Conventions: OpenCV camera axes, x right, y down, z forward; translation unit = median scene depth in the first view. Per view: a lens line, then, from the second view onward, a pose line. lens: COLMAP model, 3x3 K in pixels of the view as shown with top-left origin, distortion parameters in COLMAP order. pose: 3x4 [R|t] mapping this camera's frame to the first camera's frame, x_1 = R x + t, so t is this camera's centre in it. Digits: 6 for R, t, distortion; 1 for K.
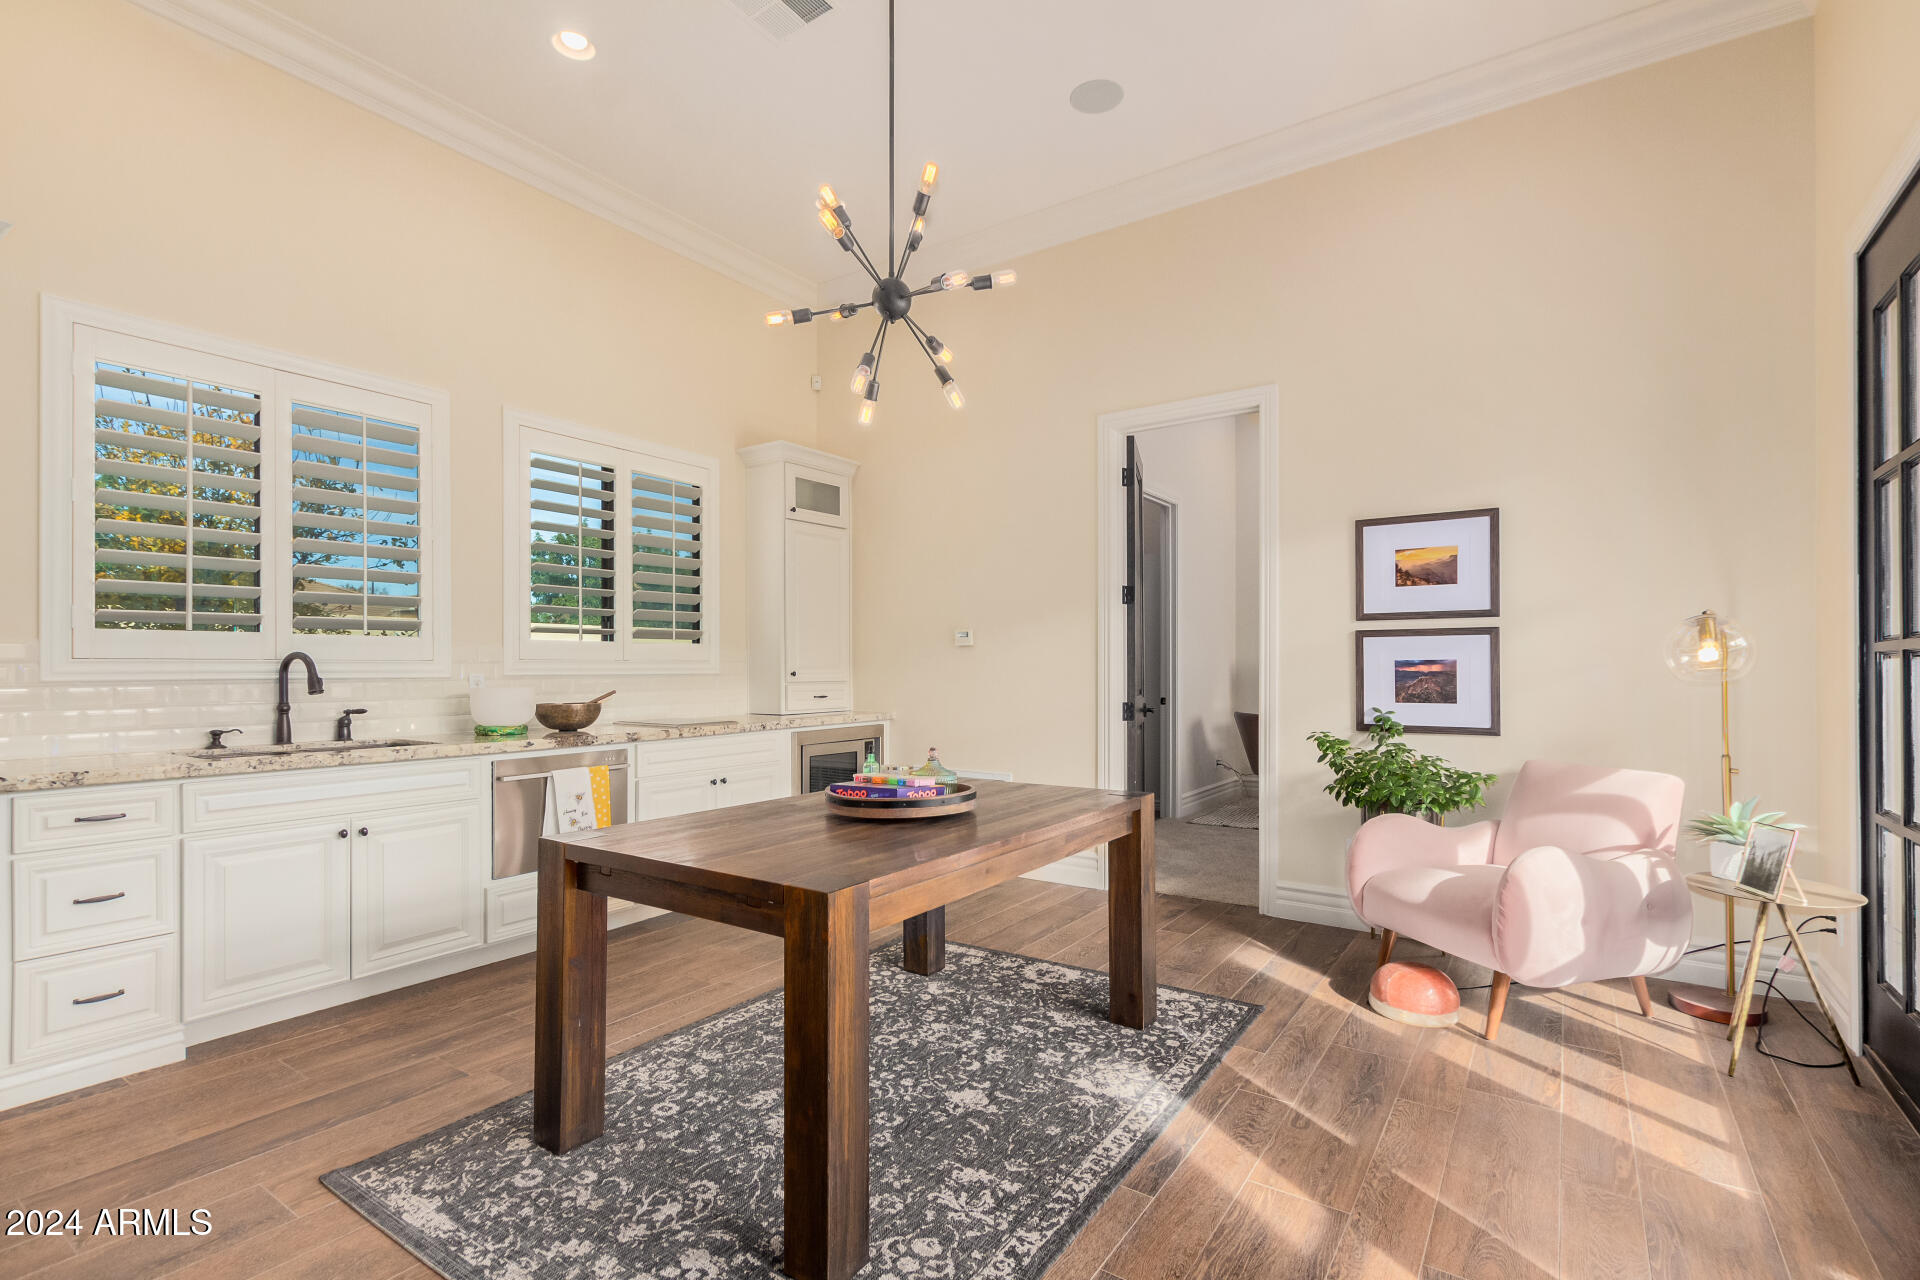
lens RADIAL K [[889.7, 0, 958.7], [0, 889.7, 649.9], [0, 0, 1]] dist [0.006013, -0.000514]
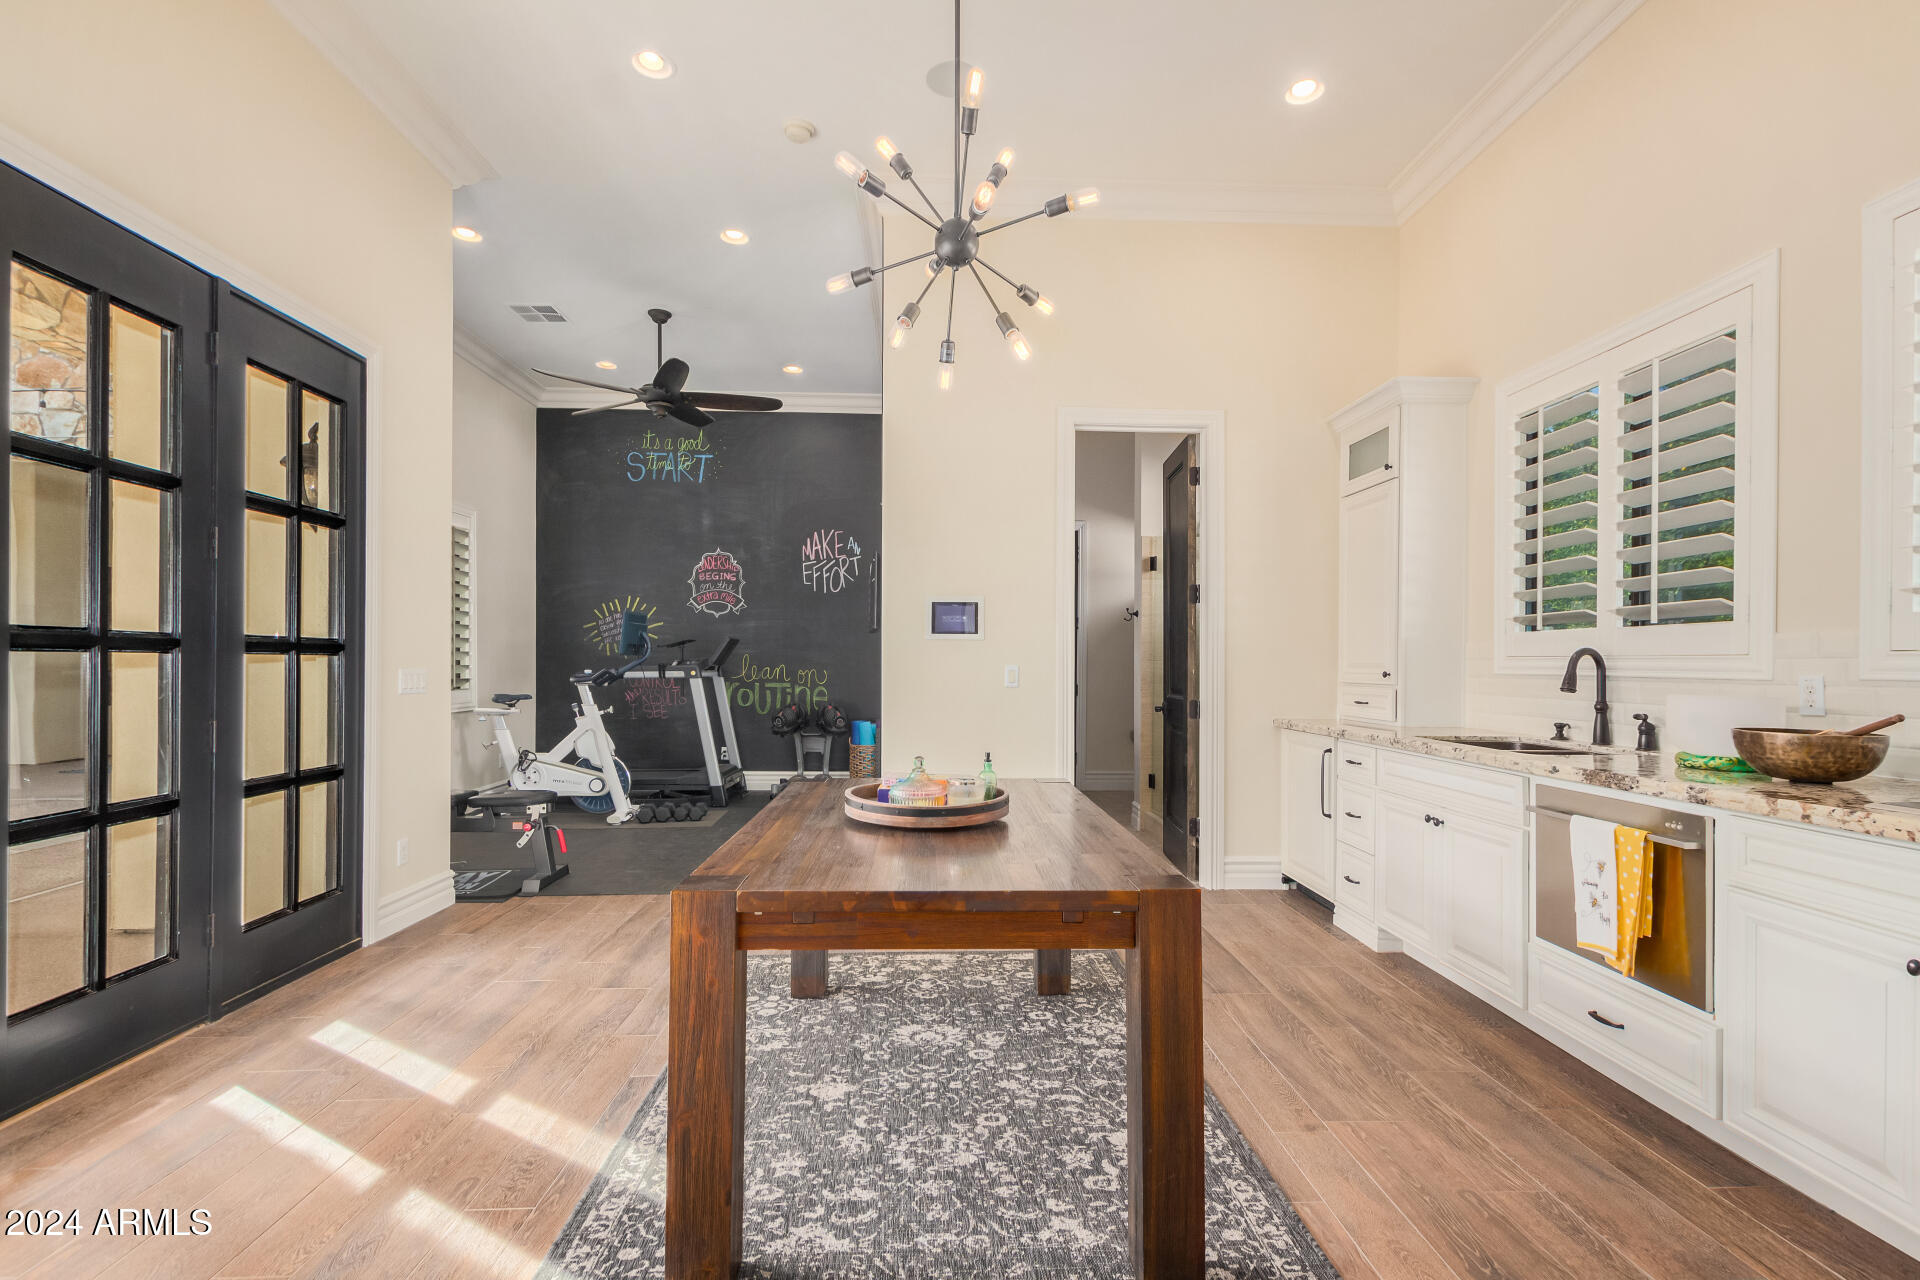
lens RADIAL K [[889.7, 0, 959.7], [0, 889.7, 658.3], [0, 0, 1]] dist [0.006013, -0.000514]
pose [[-0.802548, -0.004948, -0.596567, 0.432363], [0.007705, 0.999796, -0.018657, 0.033453], [0.596537, -0.019570, -0.802347, 1.659444]]
